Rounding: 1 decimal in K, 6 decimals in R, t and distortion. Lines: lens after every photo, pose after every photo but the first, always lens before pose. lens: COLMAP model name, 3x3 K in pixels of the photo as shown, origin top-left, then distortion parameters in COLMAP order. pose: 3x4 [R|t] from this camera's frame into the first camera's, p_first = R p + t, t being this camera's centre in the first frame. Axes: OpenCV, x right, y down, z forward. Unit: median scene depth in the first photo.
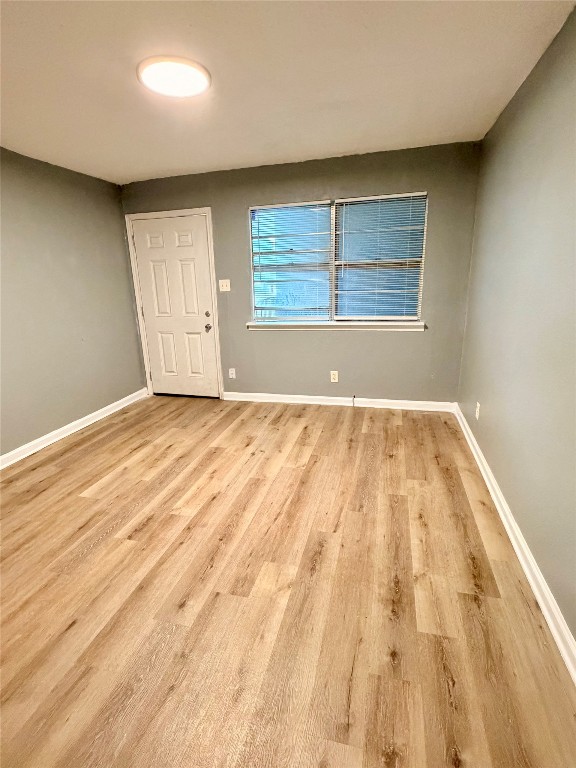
lens RADIAL K [[389.1, 0, 288.0], [0, 389.1, 384.0], [0, 0, 1]] dist [0.000393, -0.000111]
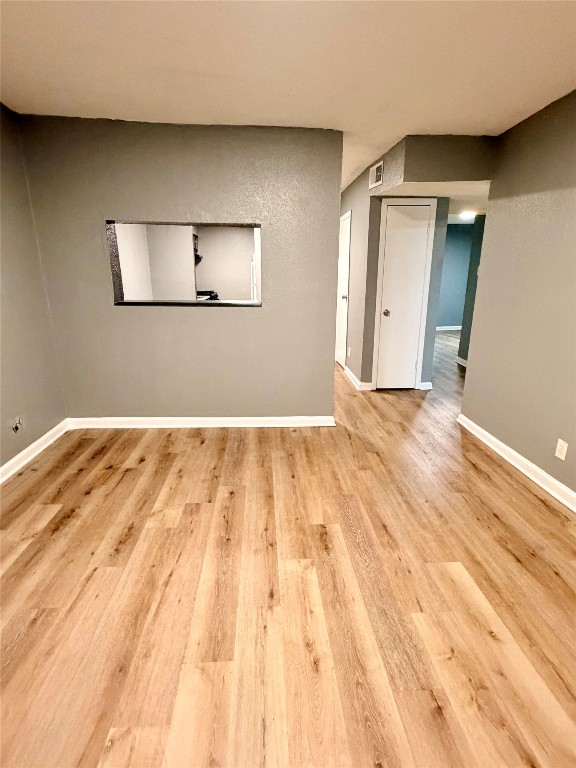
lens RADIAL K [[389.1, 0, 288.0], [0, 389.1, 384.0], [0, 0, 1]] dist [0.000393, -0.000111]
pose [[-0.949796, 0.105010, -0.294722, -0.069009], [-0.064174, 0.856577, 0.512013, -0.415974], [0.306218, 0.505222, -0.806834, 1.589285]]
